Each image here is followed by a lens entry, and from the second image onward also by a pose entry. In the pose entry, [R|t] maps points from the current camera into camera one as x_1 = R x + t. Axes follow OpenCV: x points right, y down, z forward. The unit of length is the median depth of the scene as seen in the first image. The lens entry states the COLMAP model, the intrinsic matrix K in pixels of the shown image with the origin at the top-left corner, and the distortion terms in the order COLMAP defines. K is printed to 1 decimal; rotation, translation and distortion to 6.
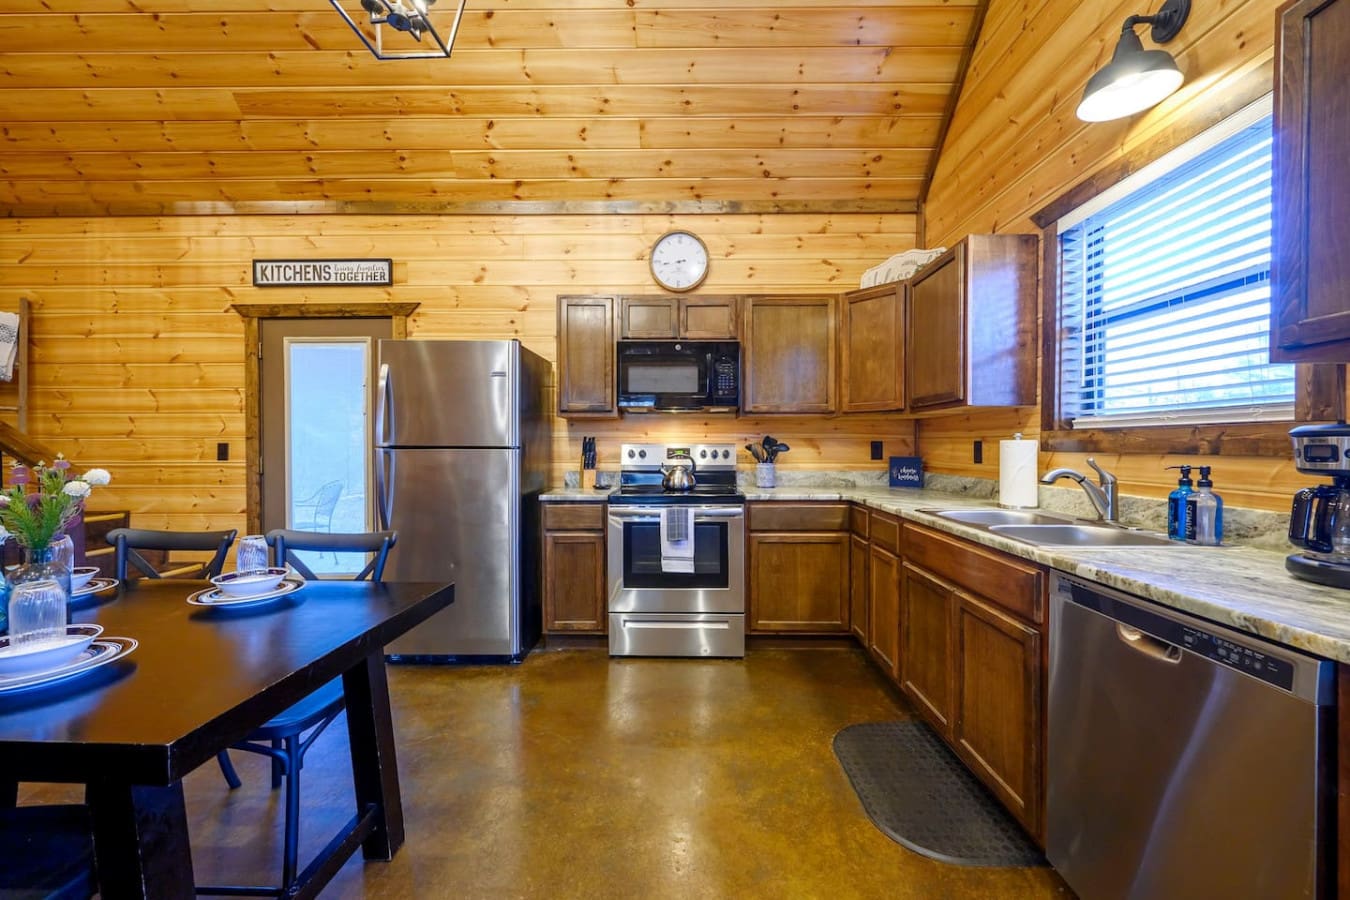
lens RADIAL K [[536.4, 0, 678.0], [0, 536.4, 448.1], [0, 0, 1]] dist [-0.001831, 0.000936]
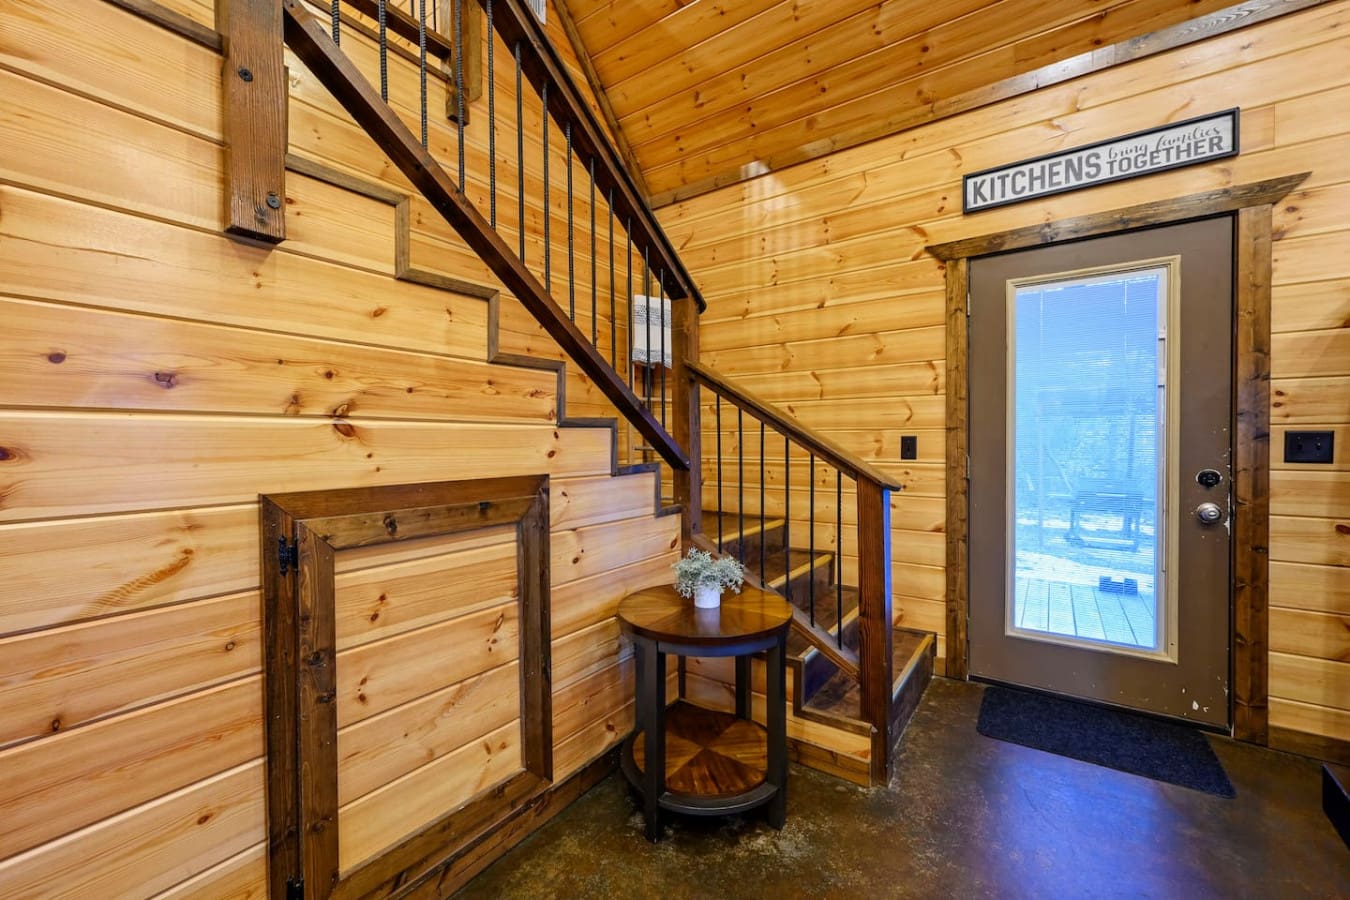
lens RADIAL K [[536.4, 0, 676.3], [0, 536.4, 447.0], [0, 0, 1]] dist [-0.001831, 0.000936]
pose [[0.832496, 0.004965, -0.554009, -0.708268], [-0.000107, 0.999961, 0.008801, -0.000547], [0.554031, -0.007268, 0.832464, 0.197691]]
